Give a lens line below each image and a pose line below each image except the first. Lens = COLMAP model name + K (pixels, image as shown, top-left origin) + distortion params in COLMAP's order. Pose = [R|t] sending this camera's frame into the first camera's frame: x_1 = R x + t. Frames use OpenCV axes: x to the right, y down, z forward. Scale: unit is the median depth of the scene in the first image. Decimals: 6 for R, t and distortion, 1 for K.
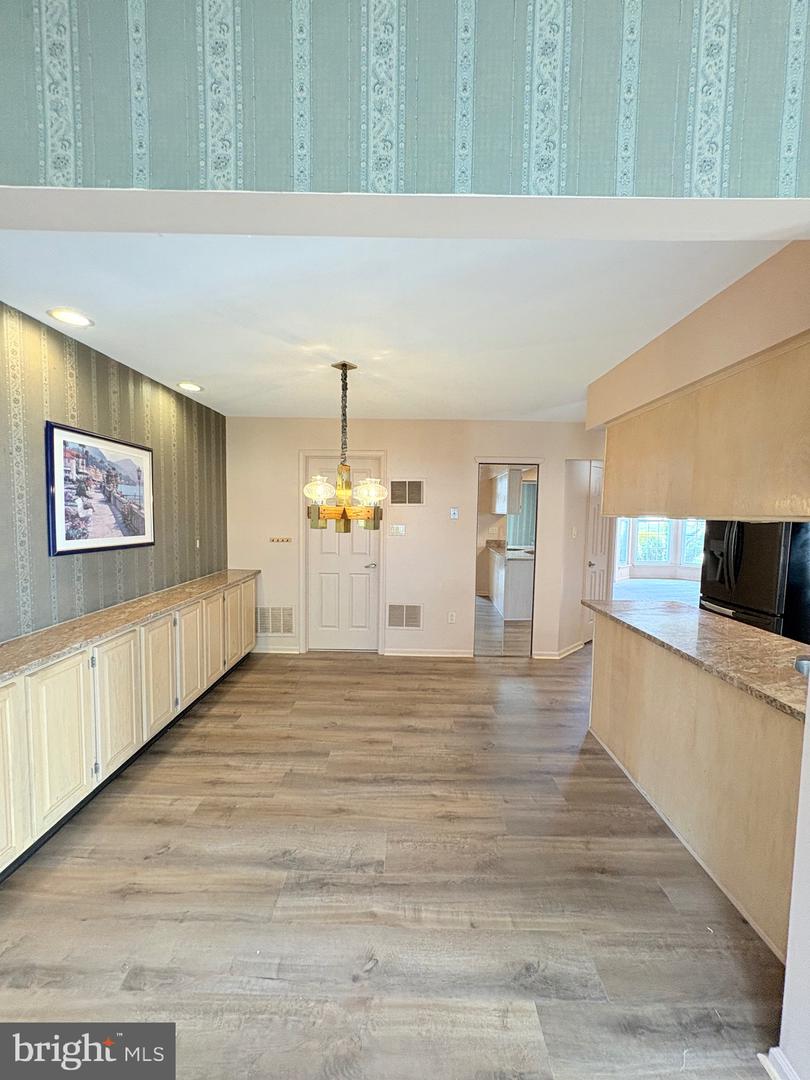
lens RADIAL K [[429.2, 0, 405.5], [0, 429.2, 541.9], [0, 0, 1]] dist [-0.000090, 0.000722]
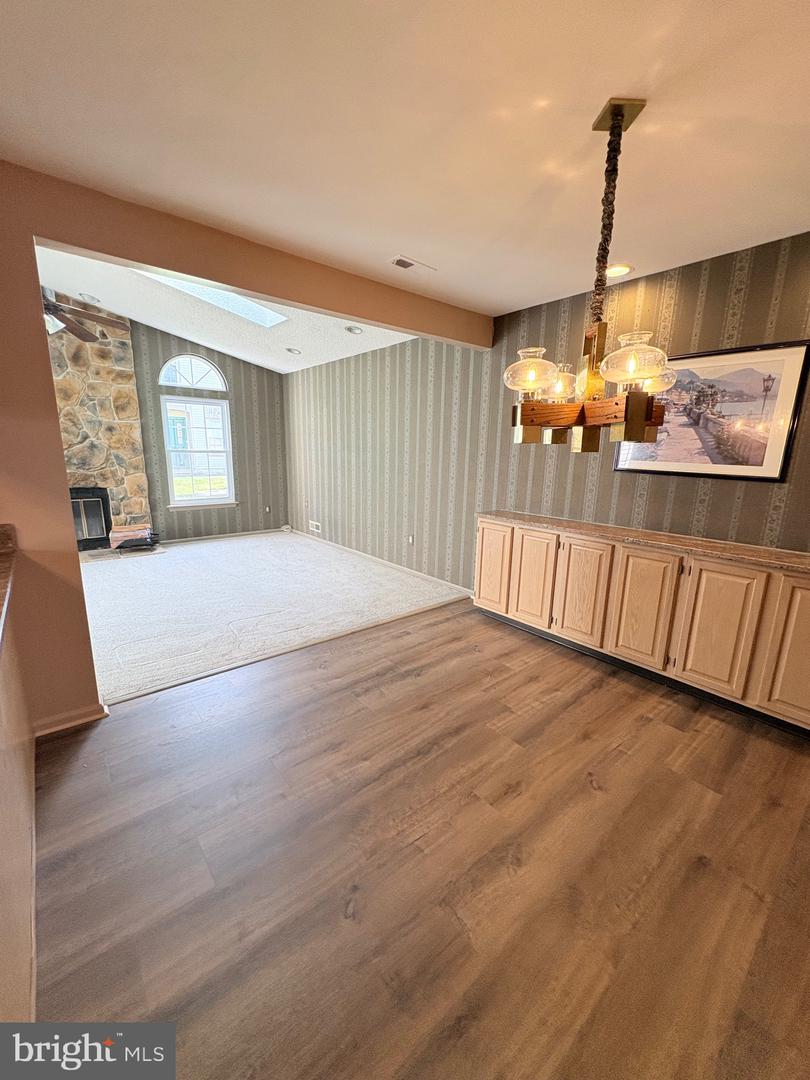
lens RADIAL K [[429.2, 0, 405.5], [0, 429.2, 541.9], [0, 0, 1]] dist [-0.000090, 0.000722]
pose [[-0.764159, 0.105396, -0.636359, 0.413216], [-0.078435, 0.964056, 0.253857, -0.033193], [0.640241, 0.243900, -0.728425, 1.299385]]
